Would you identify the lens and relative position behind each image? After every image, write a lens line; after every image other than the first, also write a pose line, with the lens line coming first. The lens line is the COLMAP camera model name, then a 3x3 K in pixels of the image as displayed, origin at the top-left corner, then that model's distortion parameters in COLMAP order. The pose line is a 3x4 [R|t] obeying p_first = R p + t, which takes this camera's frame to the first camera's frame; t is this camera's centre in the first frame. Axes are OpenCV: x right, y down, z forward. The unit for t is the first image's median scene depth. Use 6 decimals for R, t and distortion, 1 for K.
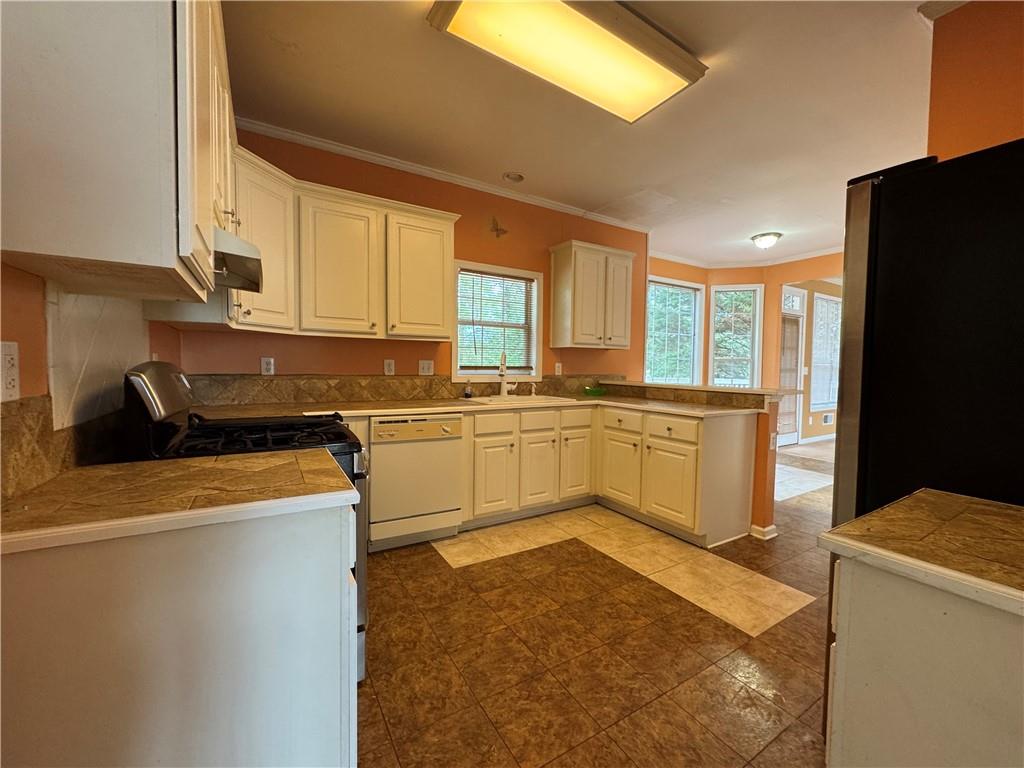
lens RADIAL K [[409.6, 0, 509.9], [0, 409.6, 384.1], [0, 0, 1]] dist [-0.004319, -0.000136]
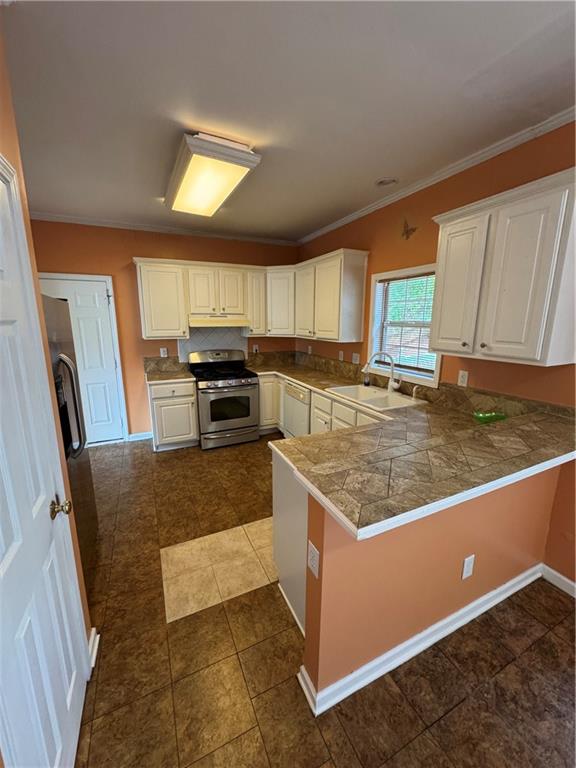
lens RADIAL K [[307.2, 0, 286.8], [0, 307.2, 382.2], [0, 0, 1]] dist [-0.004319, -0.000136]
pose [[-0.101302, 0.186826, -0.977156, 1.042640], [-0.049696, 0.980032, 0.192528, -0.180583], [0.993614, 0.068064, -0.089994, 1.015021]]
